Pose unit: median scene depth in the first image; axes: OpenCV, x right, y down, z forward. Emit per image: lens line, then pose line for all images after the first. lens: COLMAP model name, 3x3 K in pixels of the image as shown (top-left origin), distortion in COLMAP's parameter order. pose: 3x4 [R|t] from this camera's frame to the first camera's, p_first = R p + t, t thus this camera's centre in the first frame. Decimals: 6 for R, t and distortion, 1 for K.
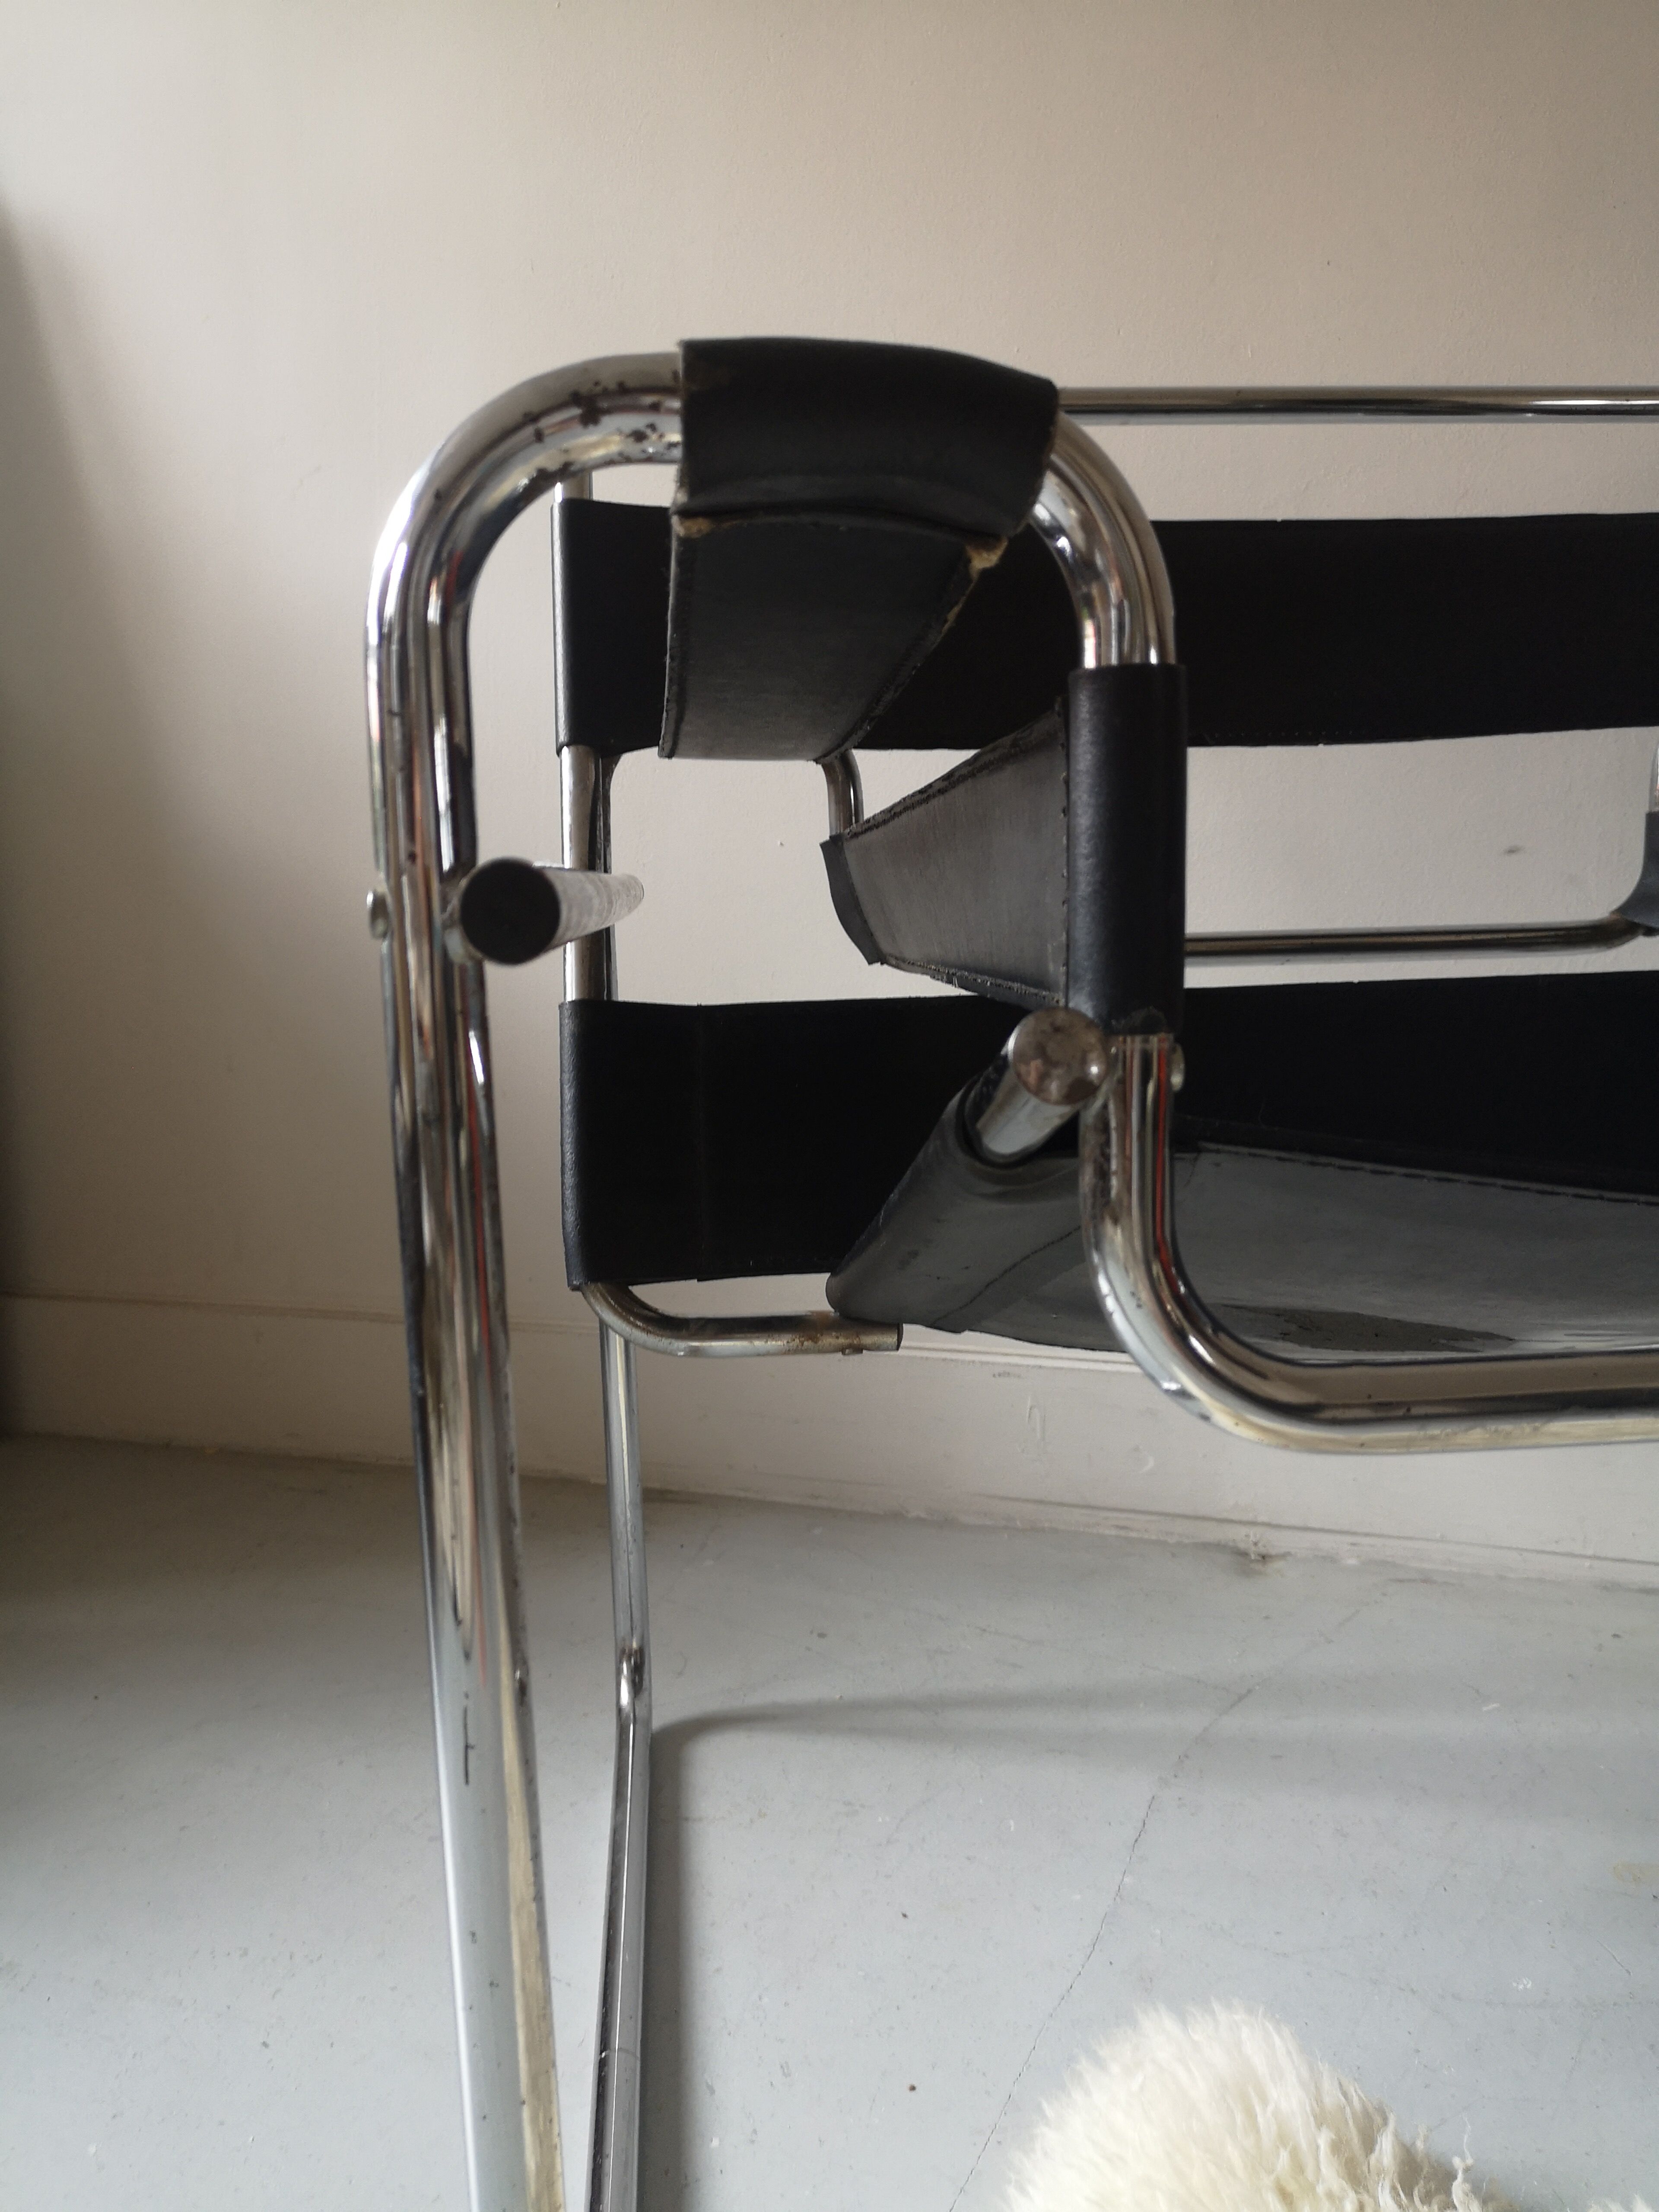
lens RADIAL K [[1749.3, 0, 829.5], [0, 1749.3, 1106.0], [0, 0, 1]] dist [0.031431, -0.013133]
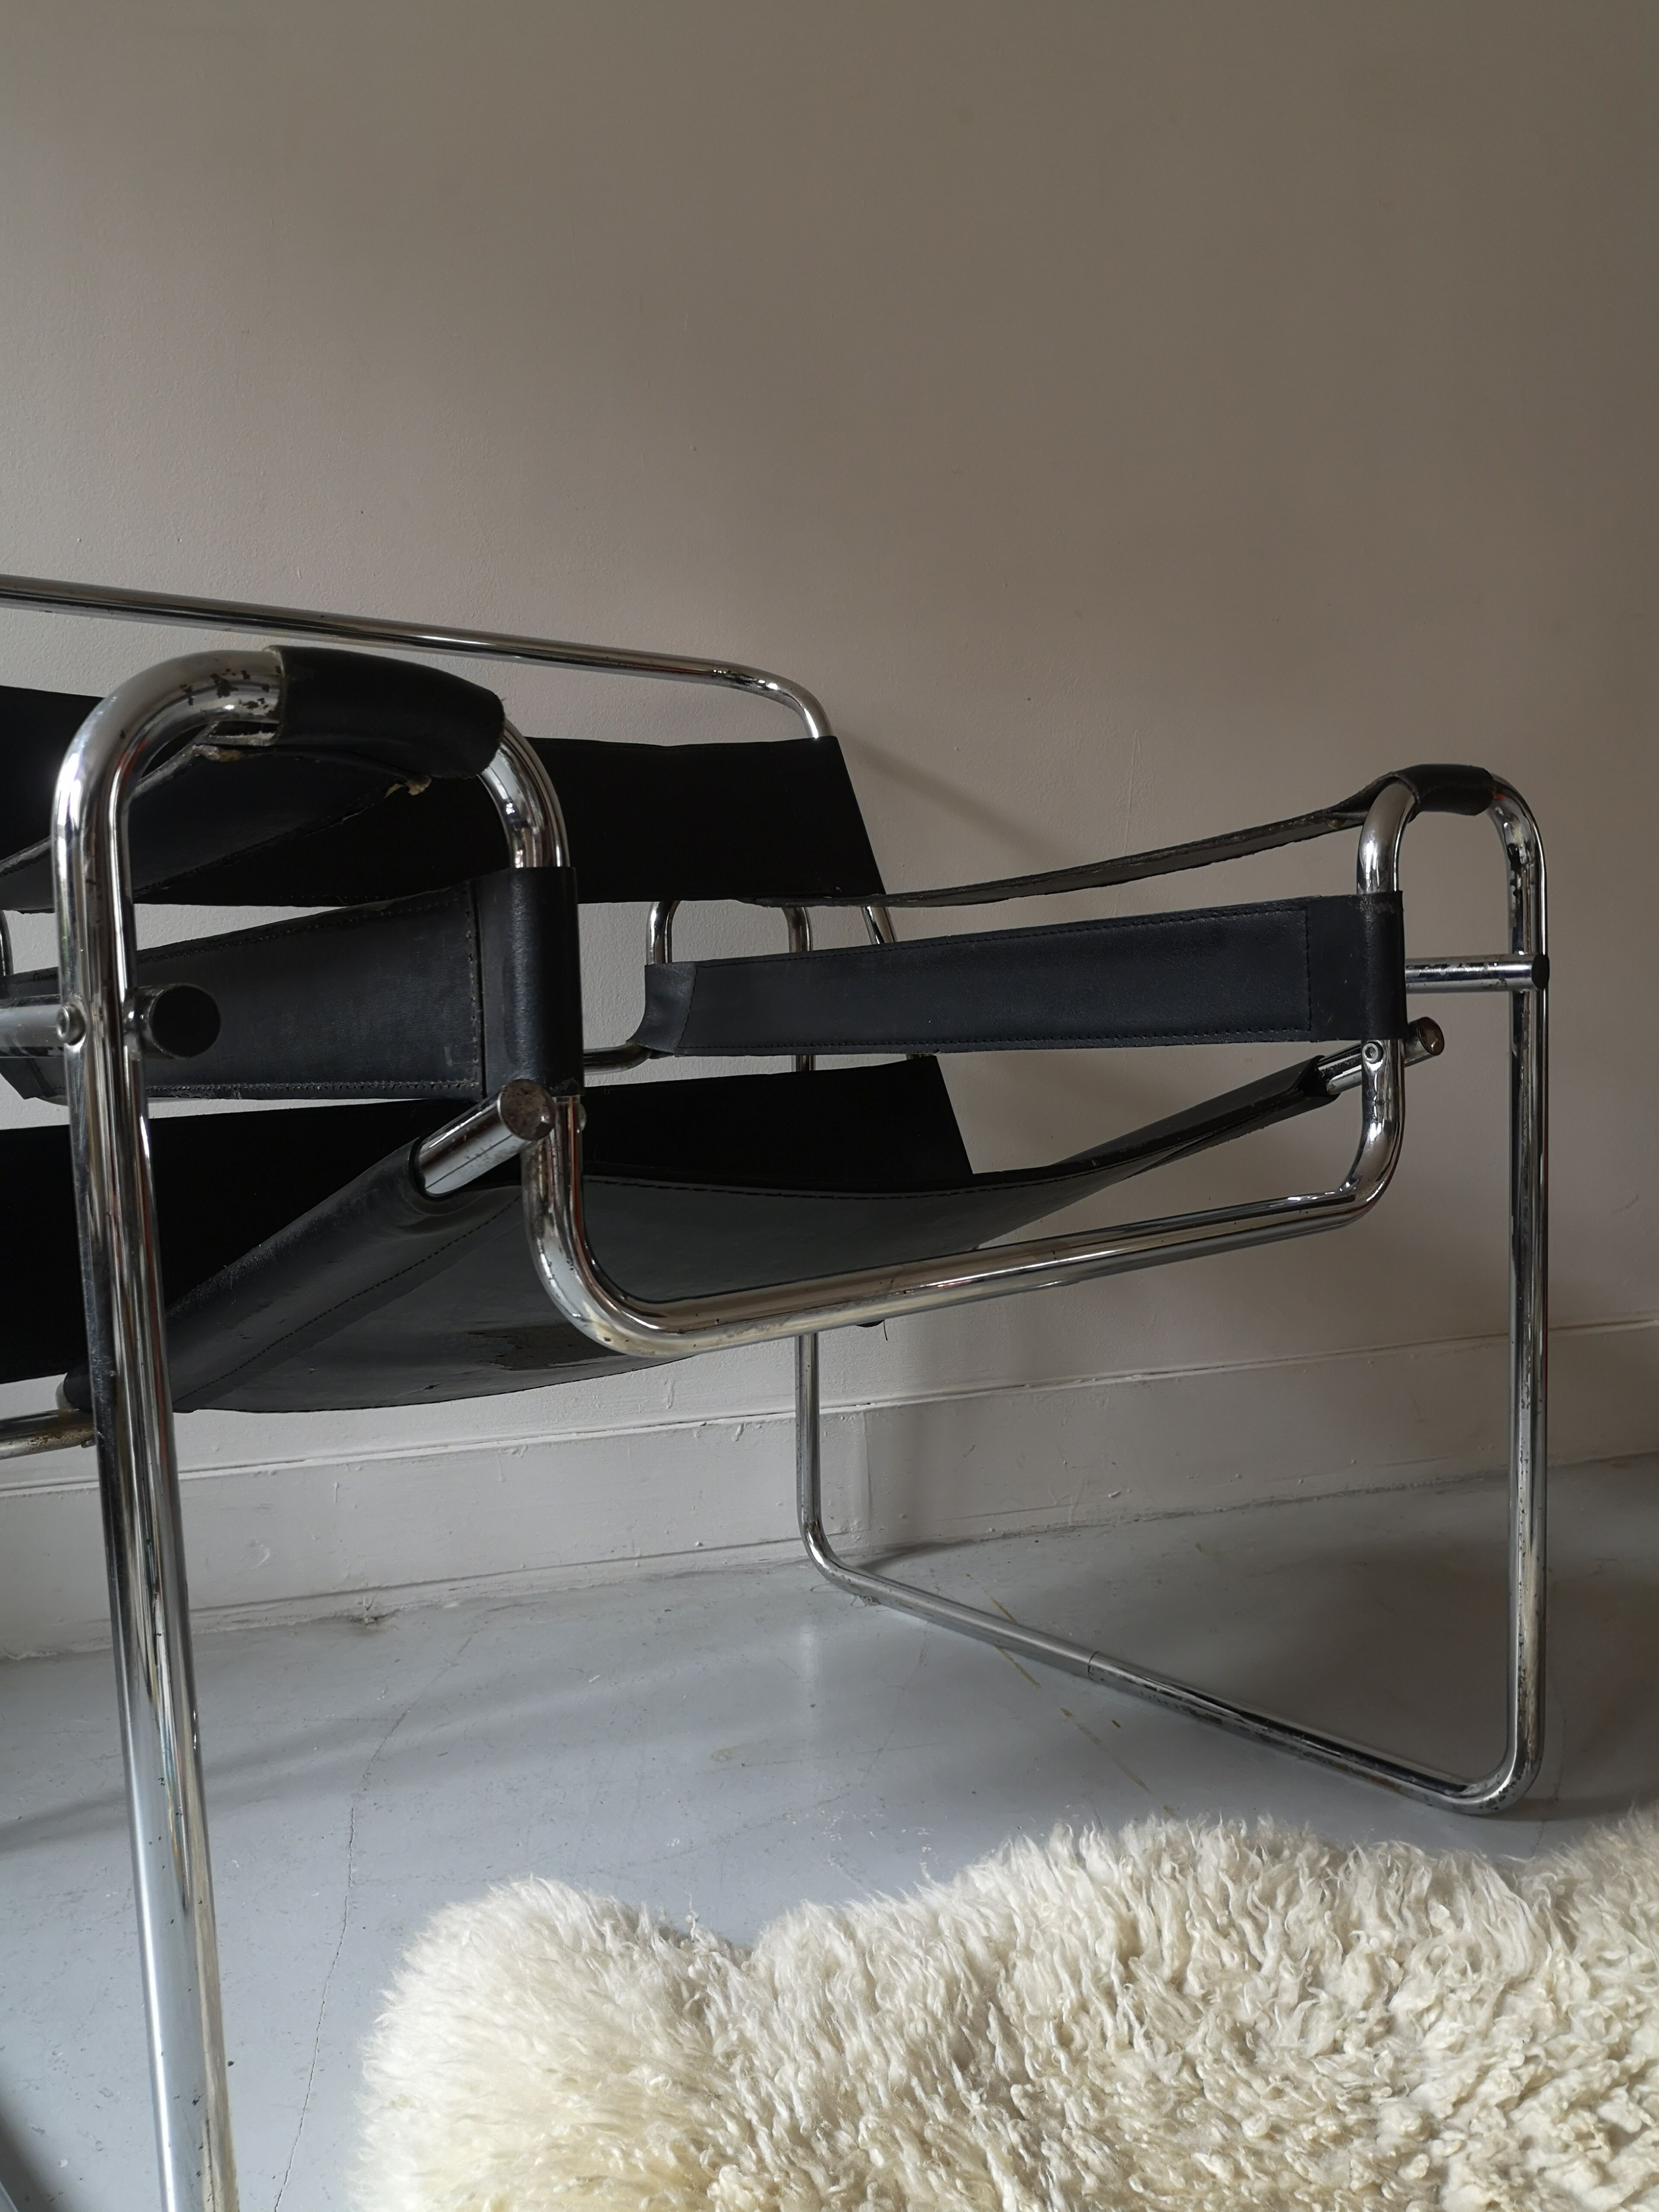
lens RADIAL K [[1789.7, 0, 829.5], [0, 1789.7, 1106.0], [0, 0, 1]] dist [0.005093, 0.000556]
pose [[0.818527, -0.037213, 0.573261, -0.200188], [0.086803, 0.994454, -0.059386, 0.030615], [-0.567872, 0.098370, 0.817218, -0.165490]]
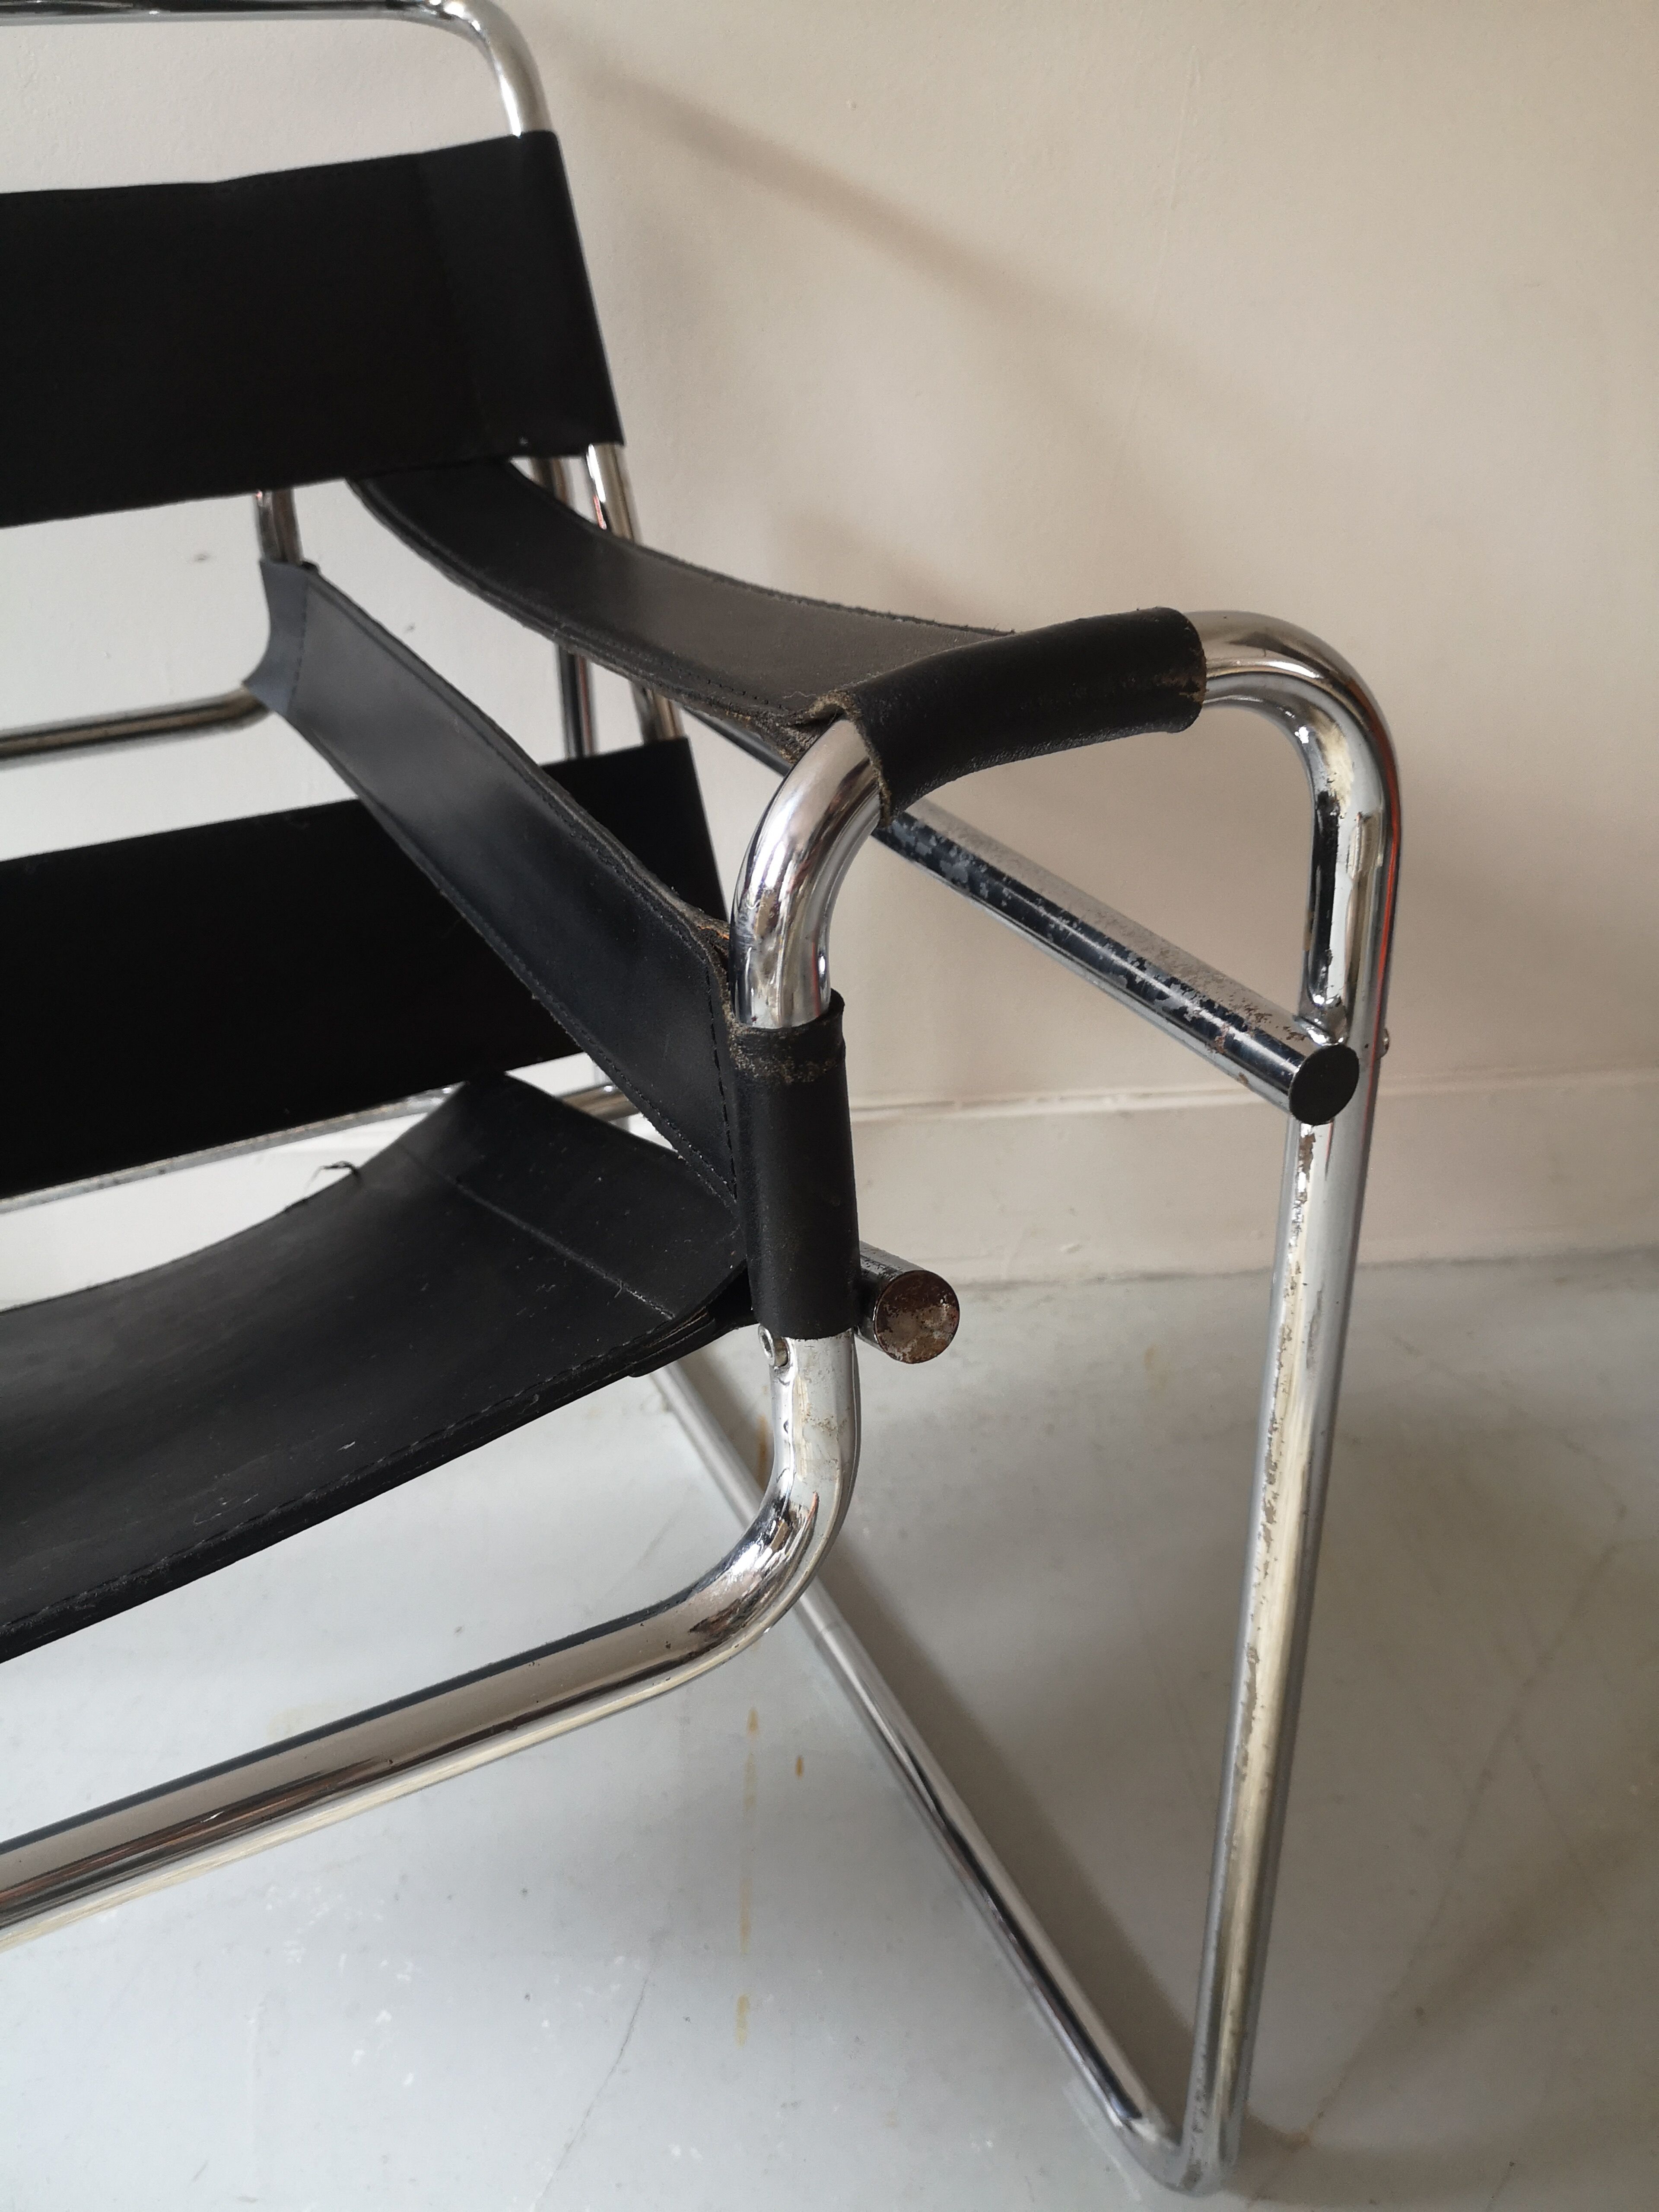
lens RADIAL K [[1749.3, 0, 829.5], [0, 1749.3, 1106.0], [0, 0, 1]] dist [0.031431, -0.013133]
pose [[0.941236, -0.179274, 0.286244, 0.449196], [0.070017, 0.932662, 0.353893, -0.209740], [-0.330413, -0.313055, 0.890407, 0.079001]]
